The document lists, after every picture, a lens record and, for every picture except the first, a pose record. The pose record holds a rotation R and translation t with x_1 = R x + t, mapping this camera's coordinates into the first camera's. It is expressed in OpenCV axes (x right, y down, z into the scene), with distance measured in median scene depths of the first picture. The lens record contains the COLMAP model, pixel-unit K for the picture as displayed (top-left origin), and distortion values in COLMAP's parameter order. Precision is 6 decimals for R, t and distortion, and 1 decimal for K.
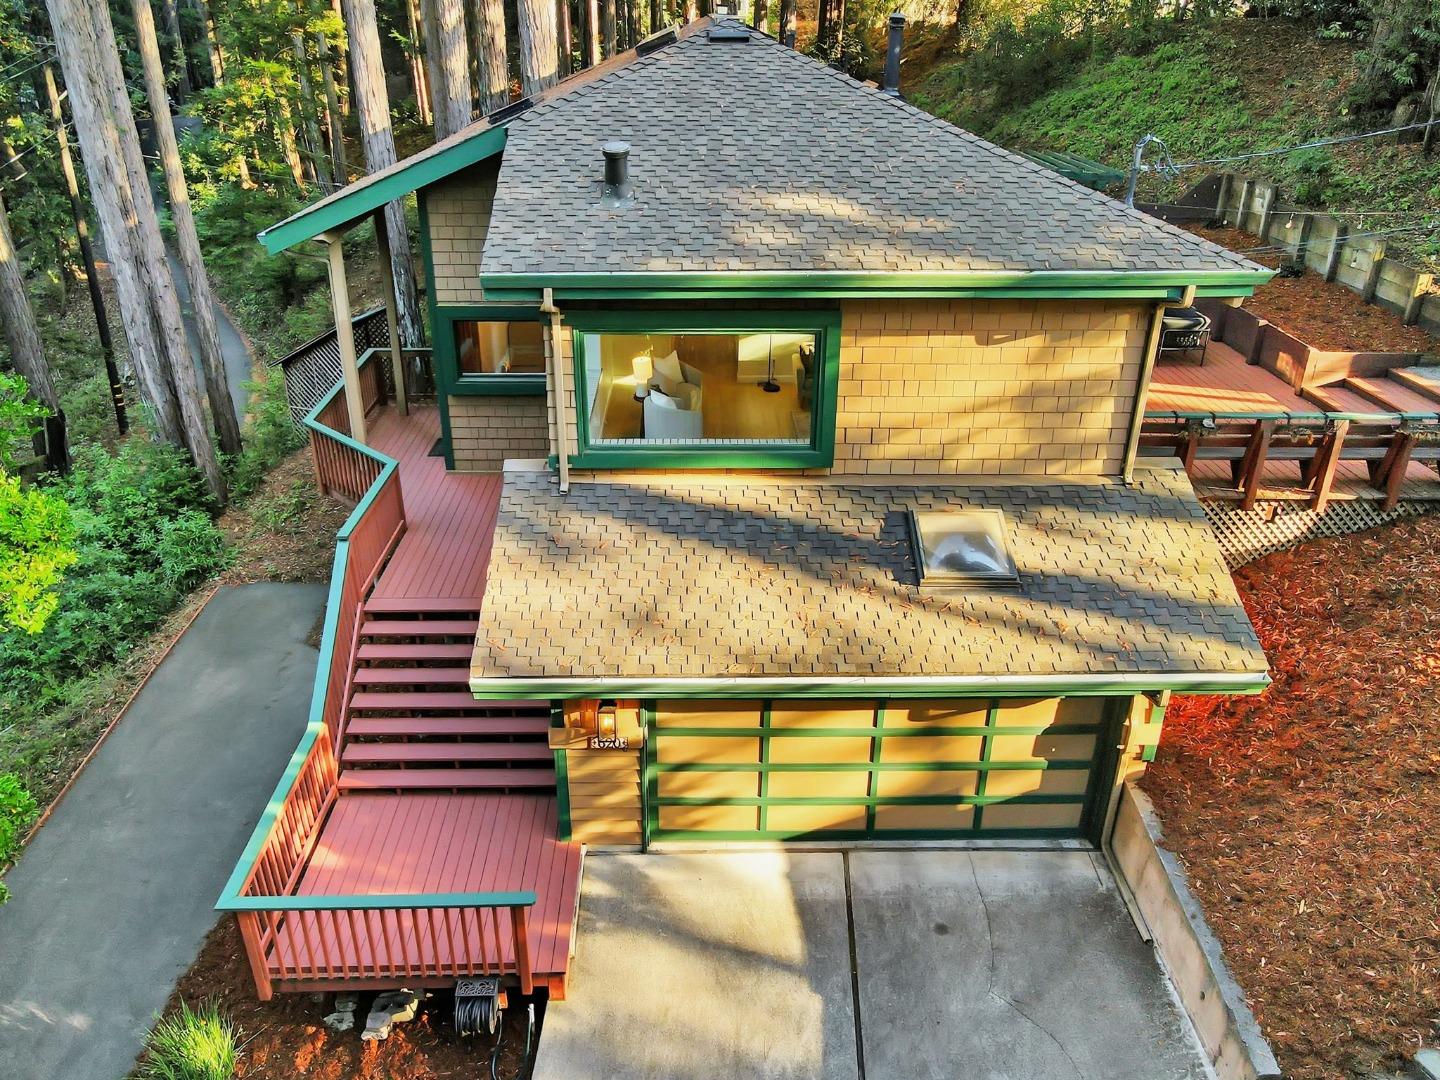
lens RADIAL K [[1072.3, 0, 720.0], [0, 1072.3, 540.0], [0, 0, 1]] dist [0.009230, 0.003851]
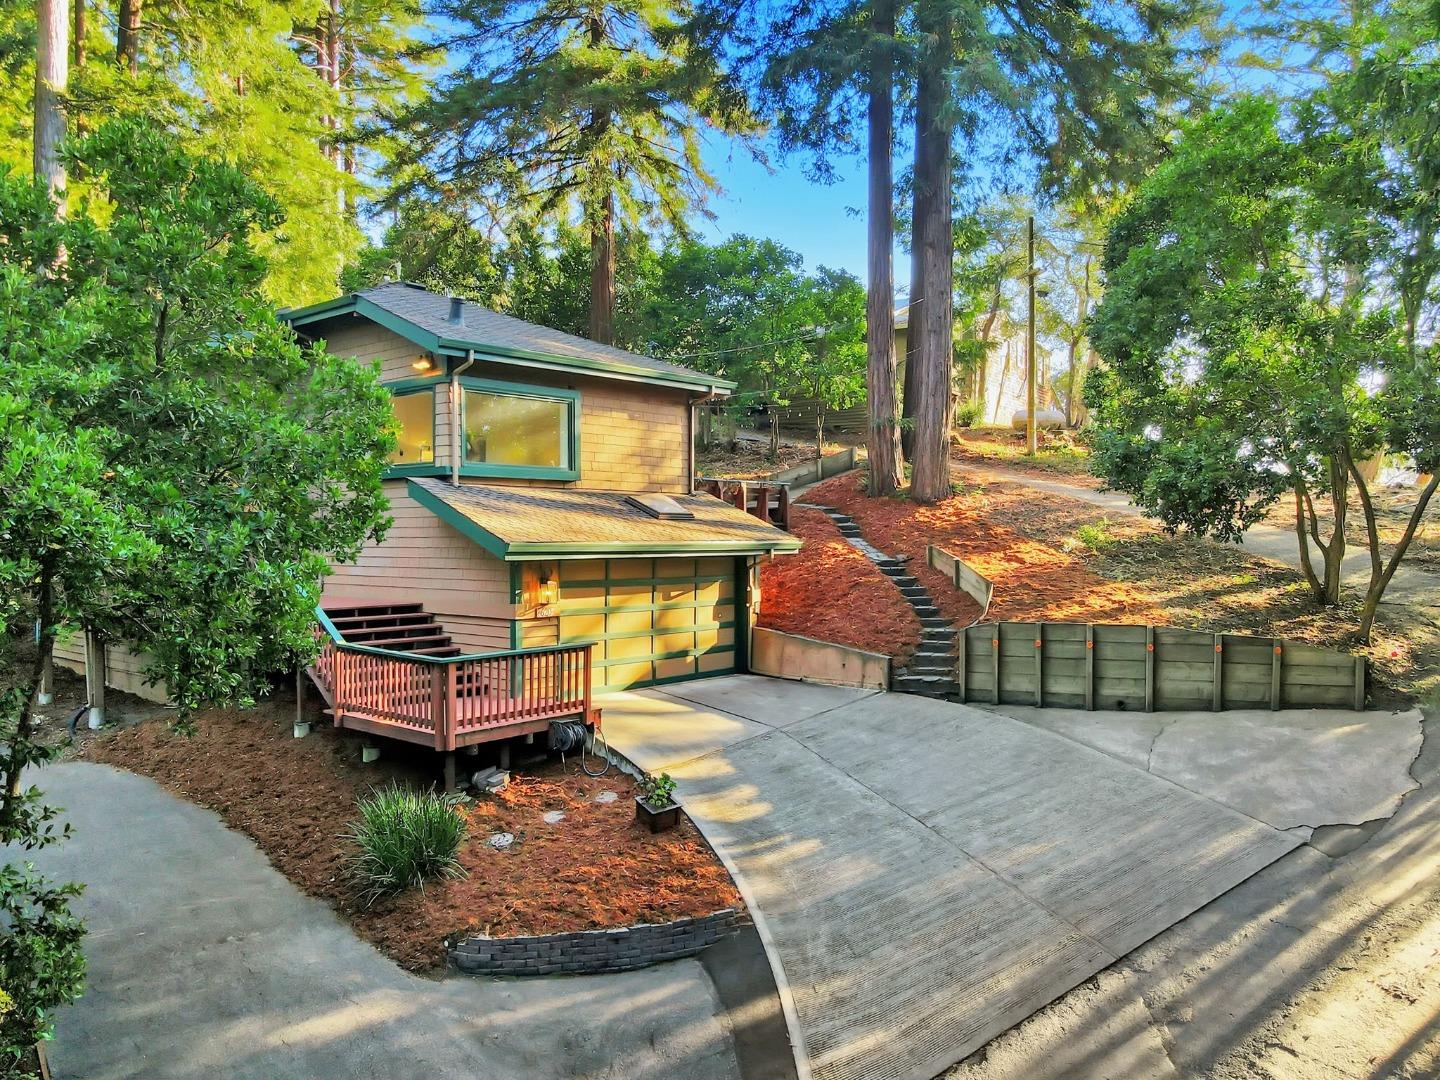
lens RADIAL K [[1063.8, 0, 720.0], [0, 1063.8, 540.0], [0, 0, 1]] dist [0.004770, 0.002907]
pose [[0.668448, -0.014472, 0.743618, -1.058074], [0.335340, 0.898284, -0.283959, 0.600918], [-0.663871, 0.439177, 0.605309, -0.172320]]
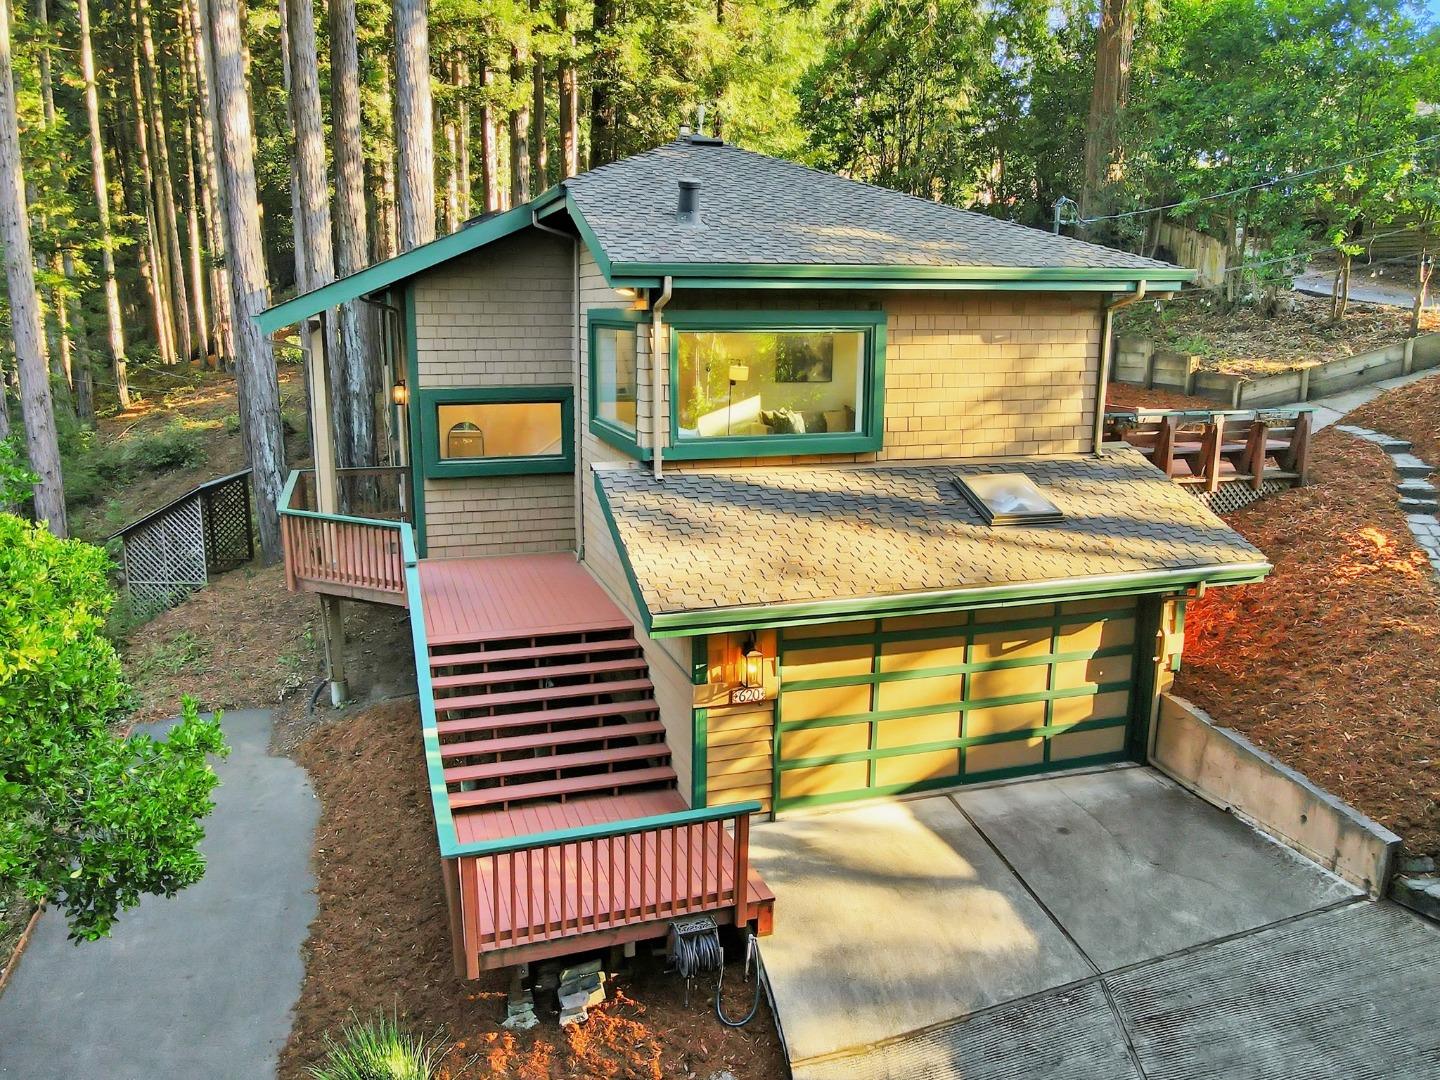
lens RADIAL K [[1063.8, 0, 720.0], [0, 1063.8, 540.0], [0, 0, 1]] dist [0.004770, 0.002907]
pose [[0.956254, -0.065786, 0.285046, -0.395316], [0.132948, 0.965679, -0.223135, 0.257718], [-0.260584, 0.251270, 0.932180, 0.008188]]
